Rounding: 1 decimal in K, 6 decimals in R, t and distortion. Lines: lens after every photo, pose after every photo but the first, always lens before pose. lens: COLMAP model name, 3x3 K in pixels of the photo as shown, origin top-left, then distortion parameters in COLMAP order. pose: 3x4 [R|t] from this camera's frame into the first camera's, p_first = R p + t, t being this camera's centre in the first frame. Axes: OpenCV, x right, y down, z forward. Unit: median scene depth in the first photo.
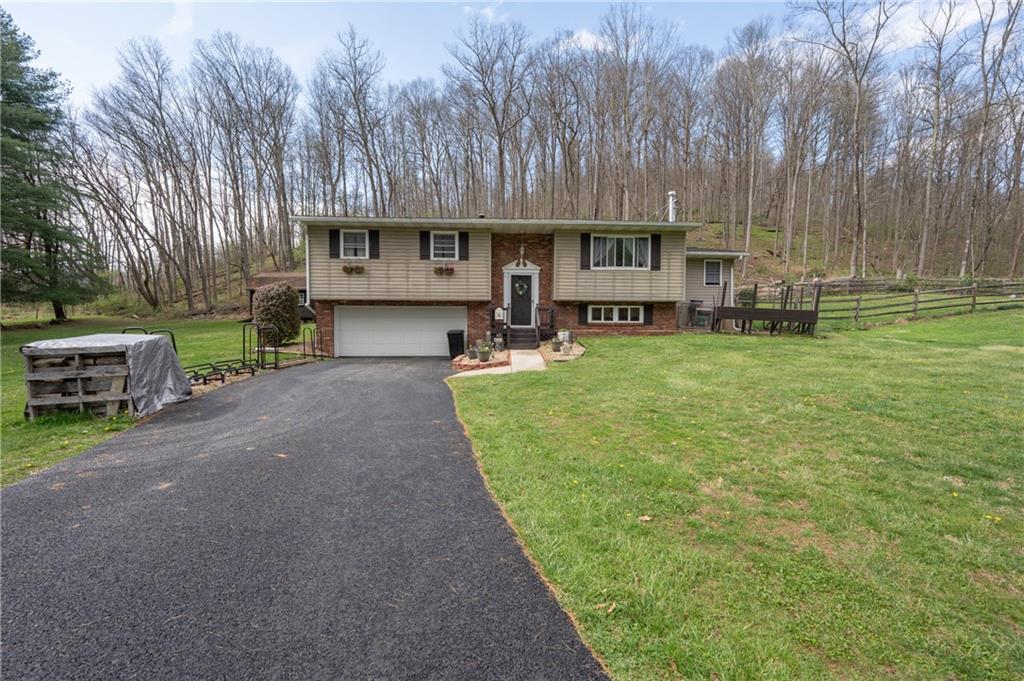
lens RADIAL K [[445.0, 0, 485.2], [0, 445.0, 342.6], [0, 0, 1]] dist [0.000277, 0.000009]
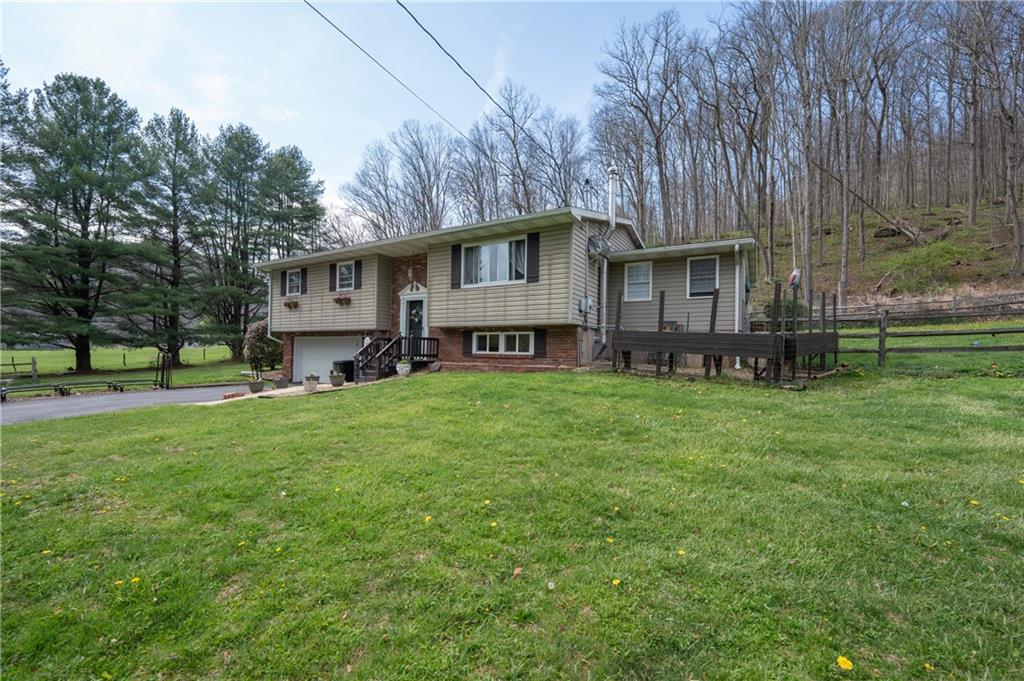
lens RADIAL K [[445.0, 0, 485.2], [0, 445.0, 342.6], [0, 0, 1]] dist [0.000277, 0.000009]
pose [[0.810761, -0.006465, -0.585342, 0.720705], [-0.033456, 0.997793, -0.057361, -0.019774], [0.584420, 0.066089, 0.808755, 0.364785]]
